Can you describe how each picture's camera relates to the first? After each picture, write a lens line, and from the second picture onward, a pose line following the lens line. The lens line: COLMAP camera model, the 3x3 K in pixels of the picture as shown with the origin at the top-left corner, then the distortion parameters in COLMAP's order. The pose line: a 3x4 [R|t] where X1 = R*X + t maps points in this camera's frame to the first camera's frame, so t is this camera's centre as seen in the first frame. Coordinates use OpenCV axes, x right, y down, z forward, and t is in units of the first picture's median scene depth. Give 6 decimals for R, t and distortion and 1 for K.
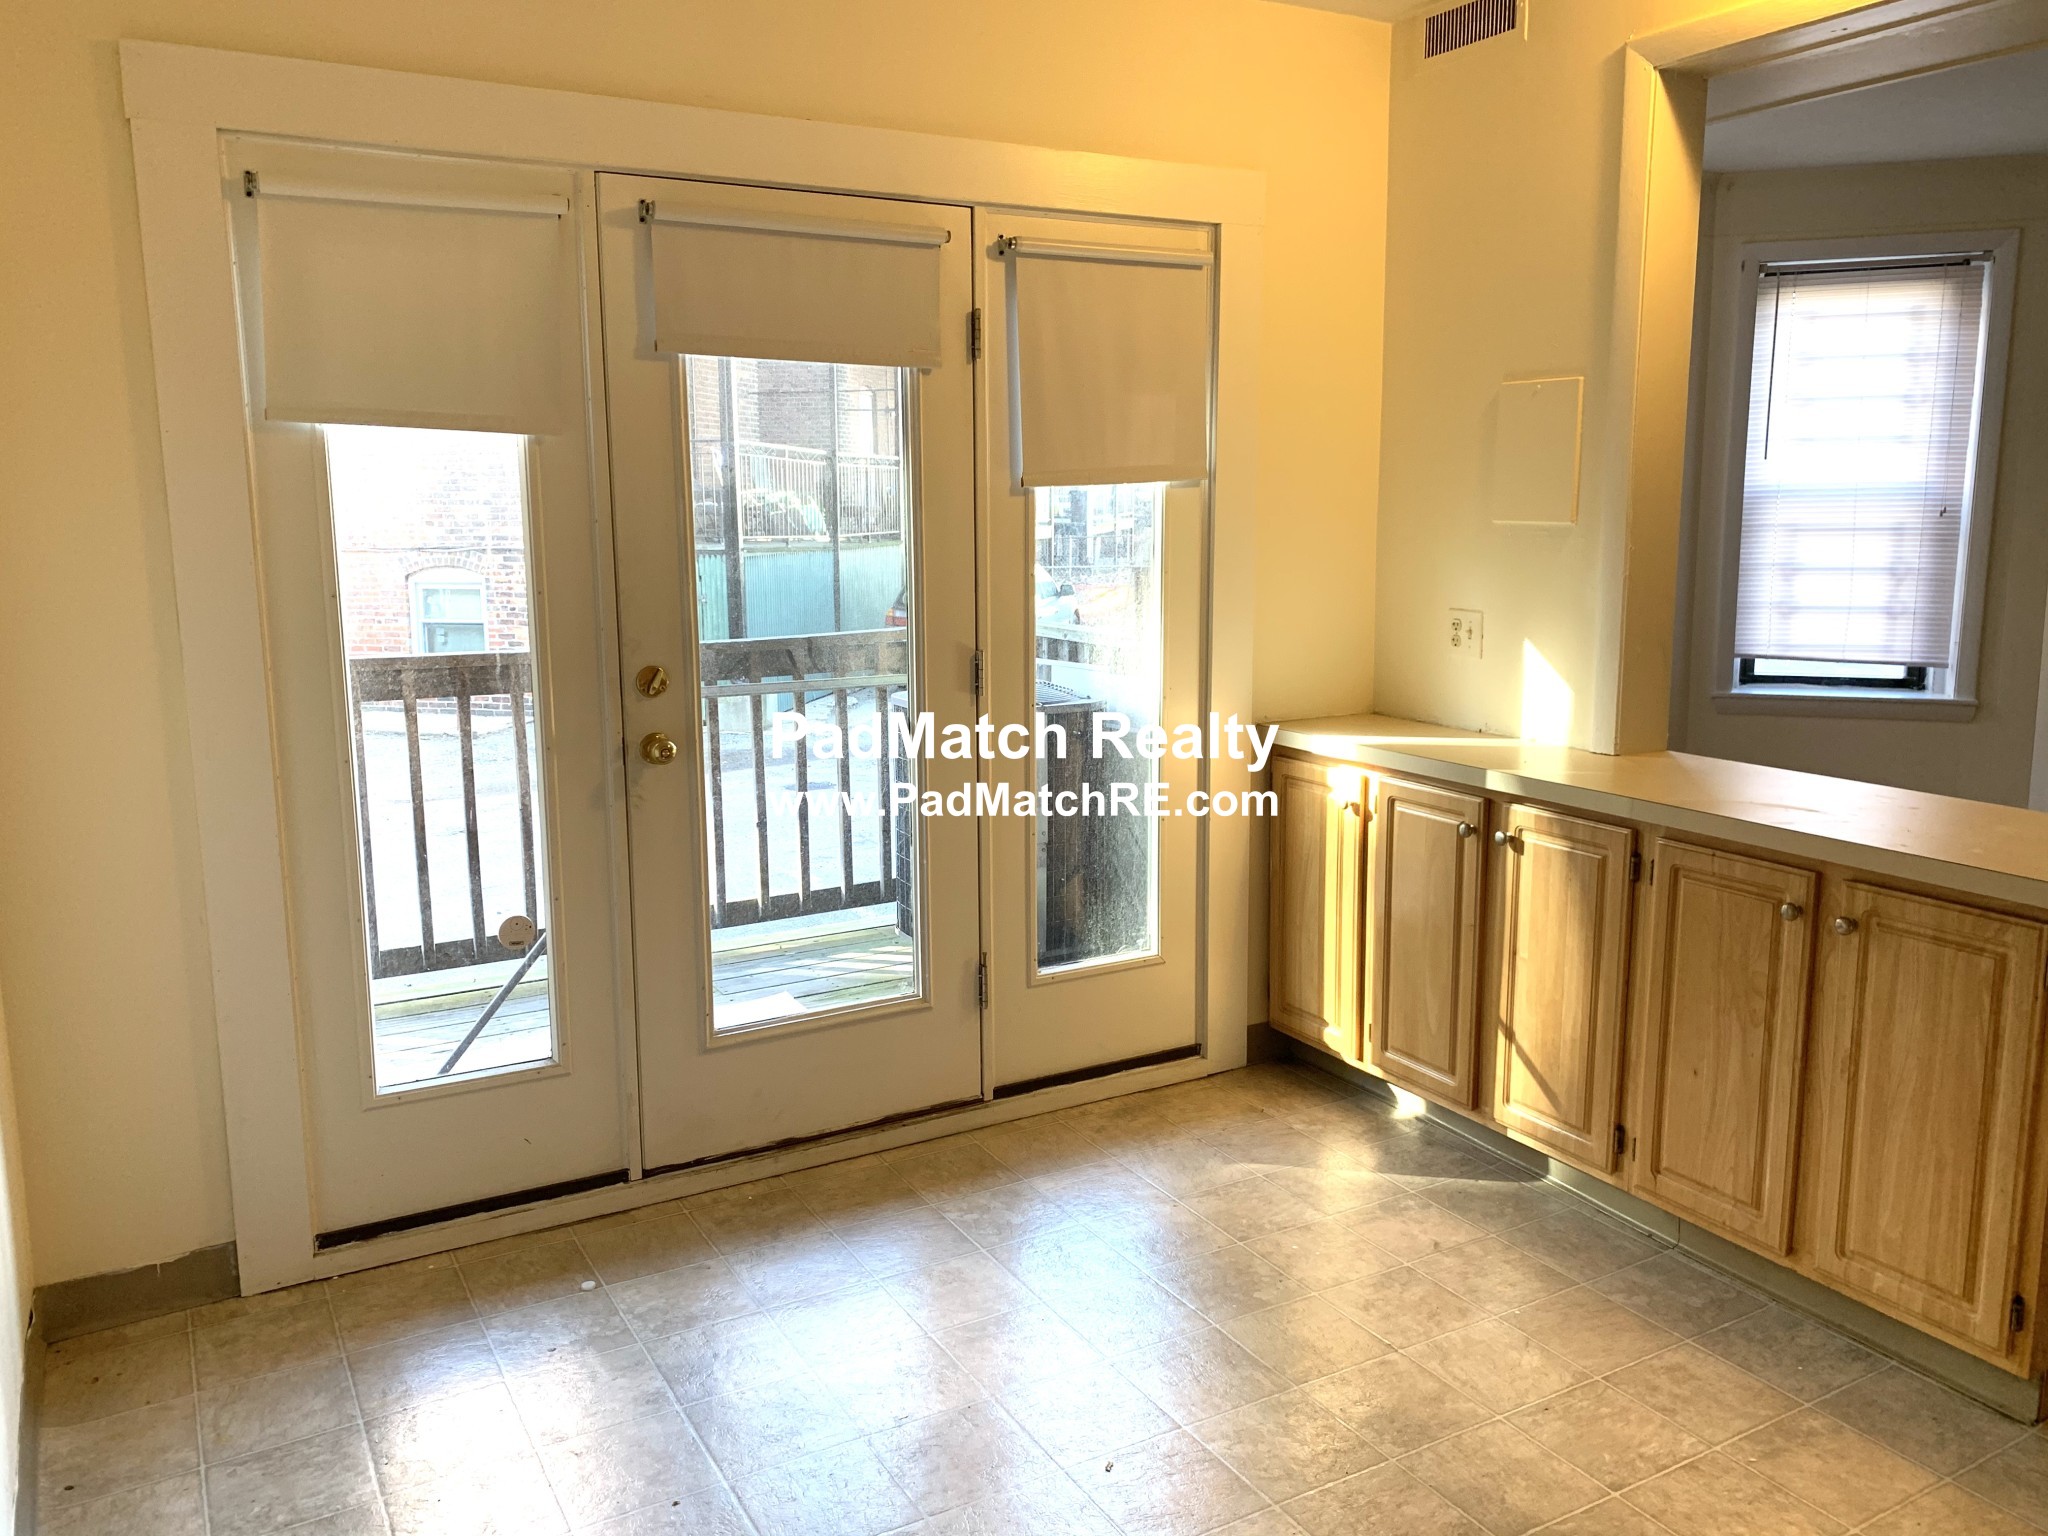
lens RADIAL K [[1575.9, 0, 1024.8], [0, 1575.9, 759.1], [0, 0, 1]] dist [0.041896, -0.041313]
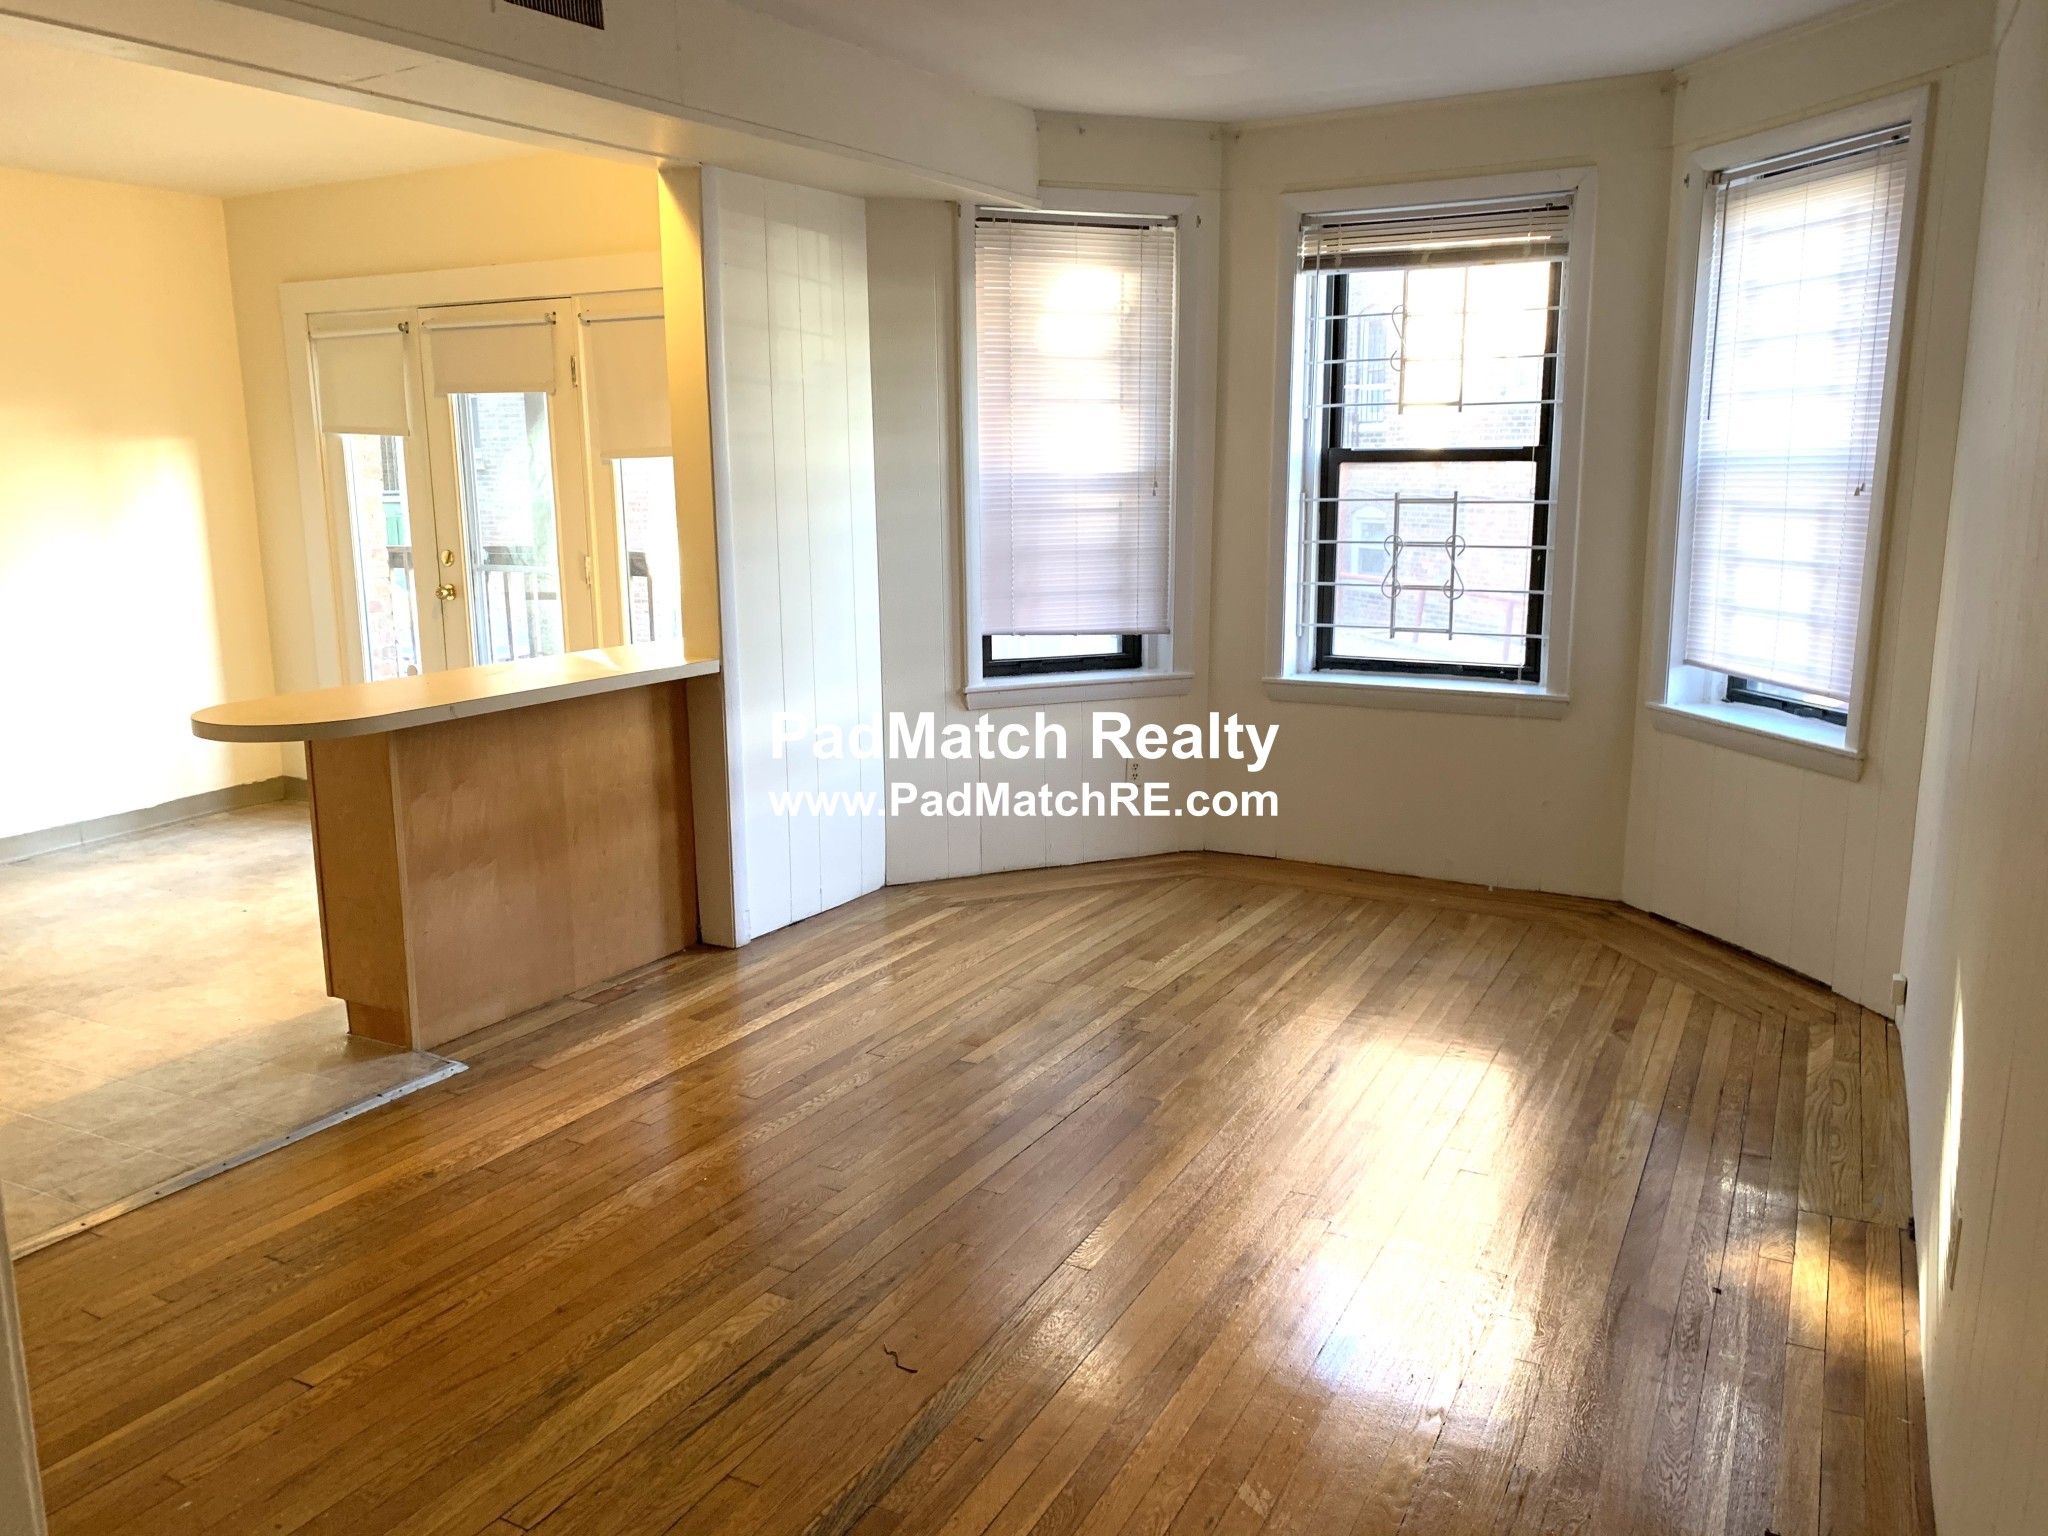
lens RADIAL K [[1575.9, 0, 1025.9], [0, 1575.9, 760.6], [0, 0, 1]] dist [0.041896, -0.041313]
pose [[0.525501, 0.162650, -0.835101, 1.789870], [-0.135856, 0.985003, 0.106357, -0.104103], [0.839876, 0.057562, 0.539717, 0.522762]]
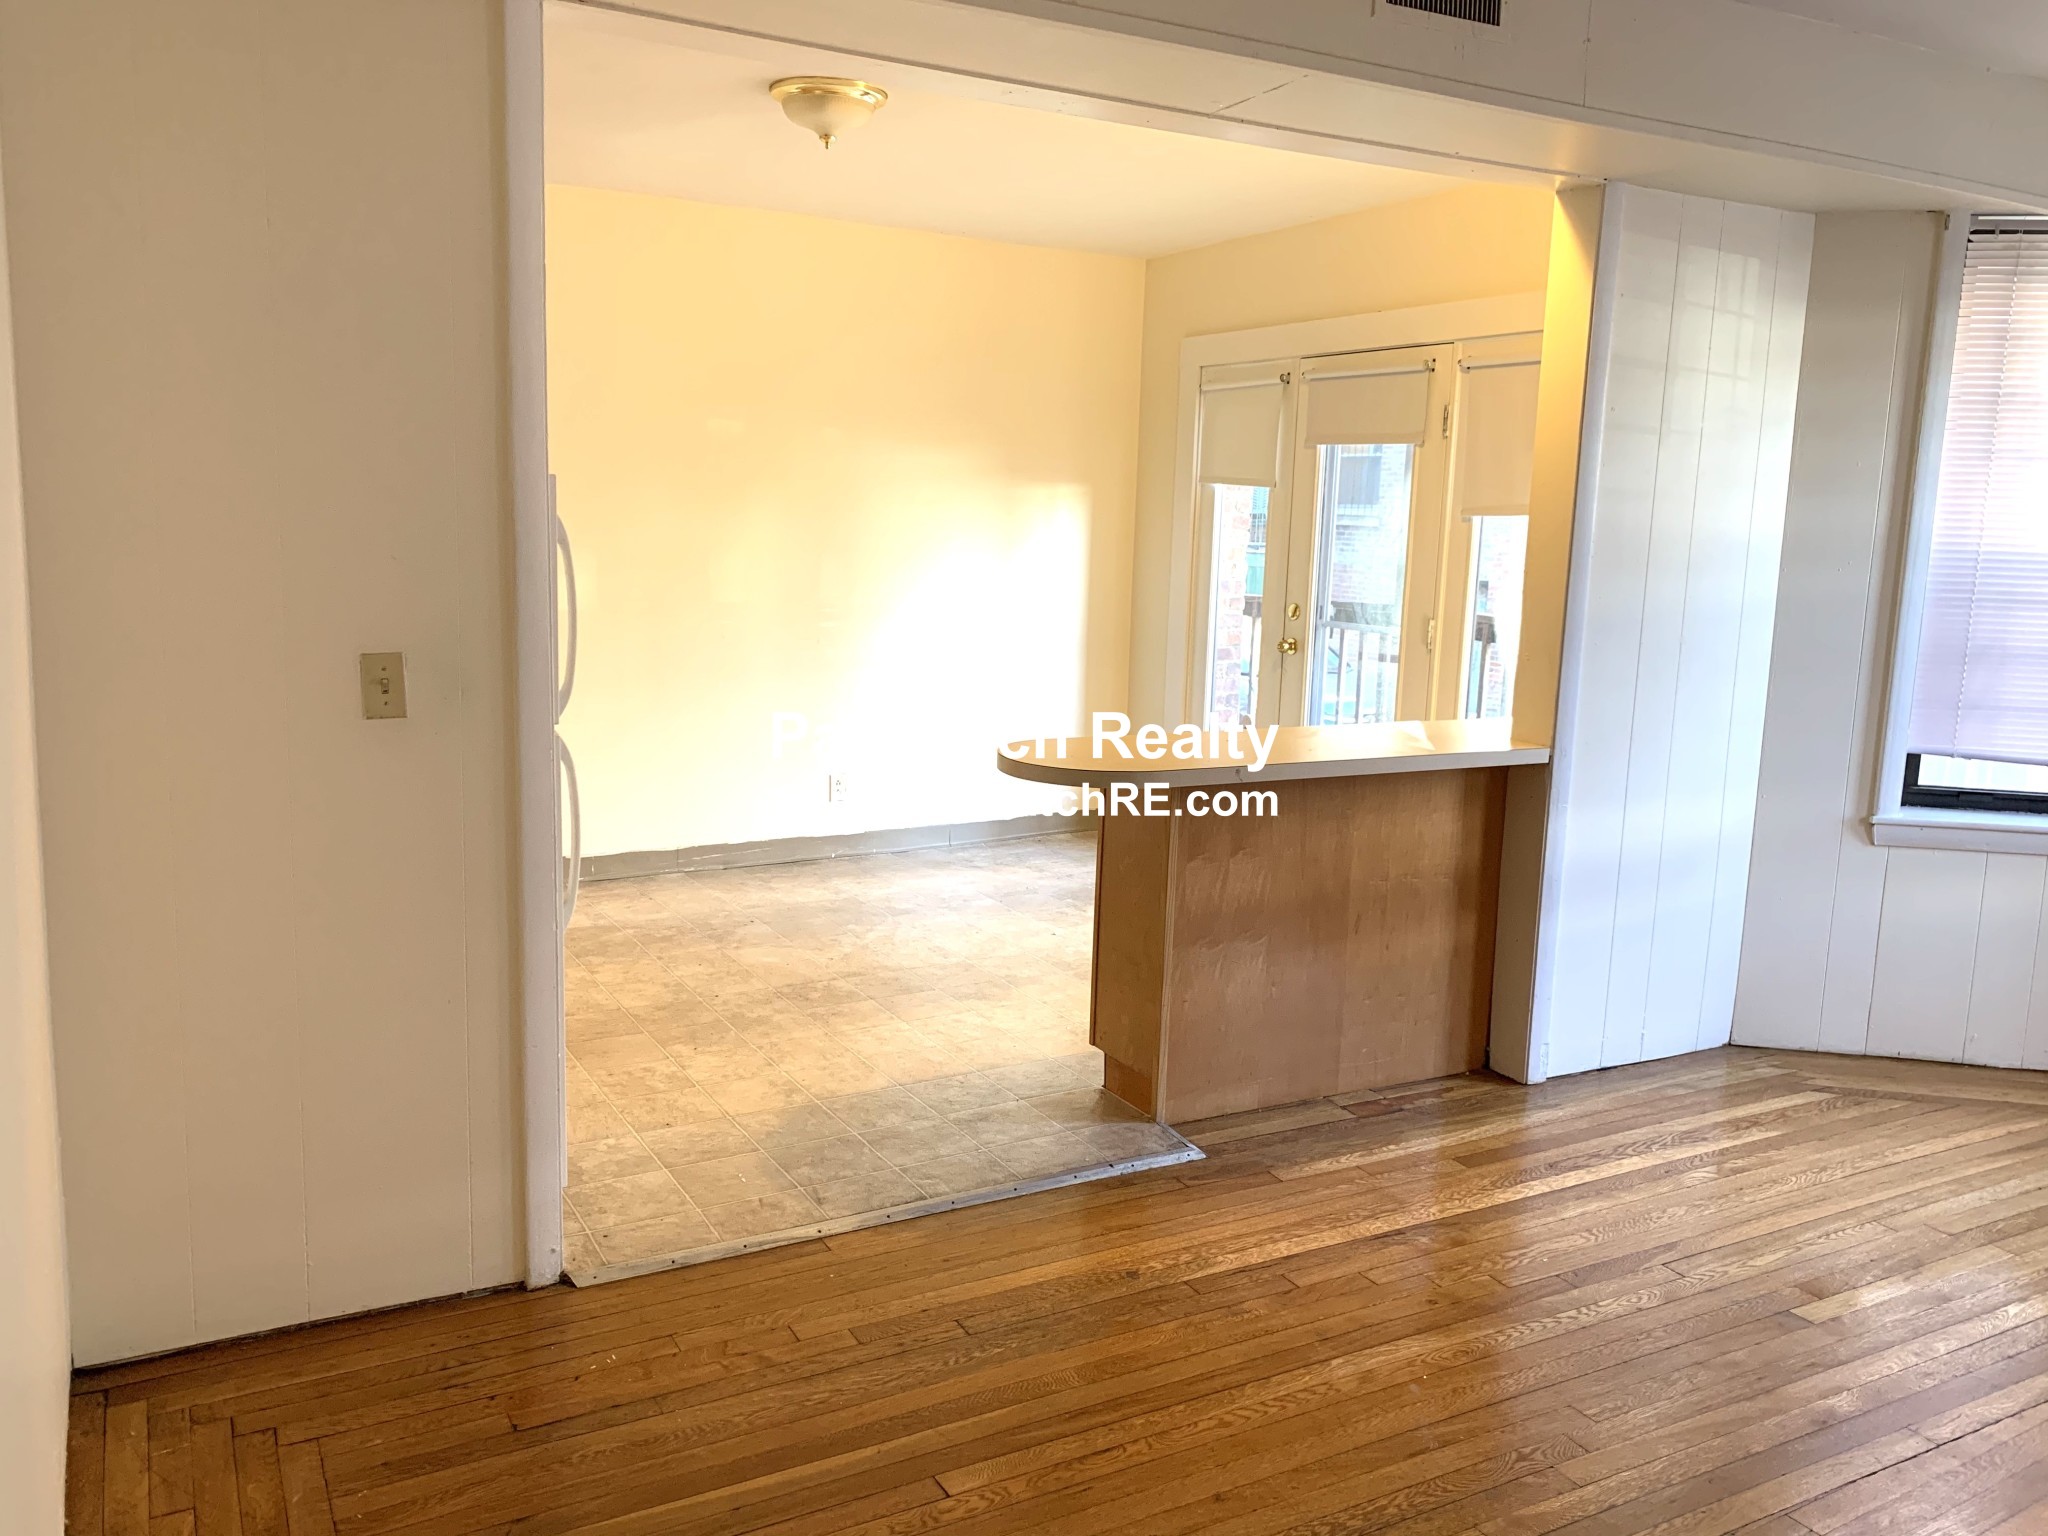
lens RADIAL K [[1575.9, 0, 1030.2], [0, 1575.9, 747.5], [0, 0, 1]] dist [0.041896, -0.041313]
pose [[0.003066, 0.157212, -0.987560, 1.652389], [-0.197945, 0.968119, 0.153502, -0.114505], [0.980208, 0.195012, 0.034088, 0.616433]]
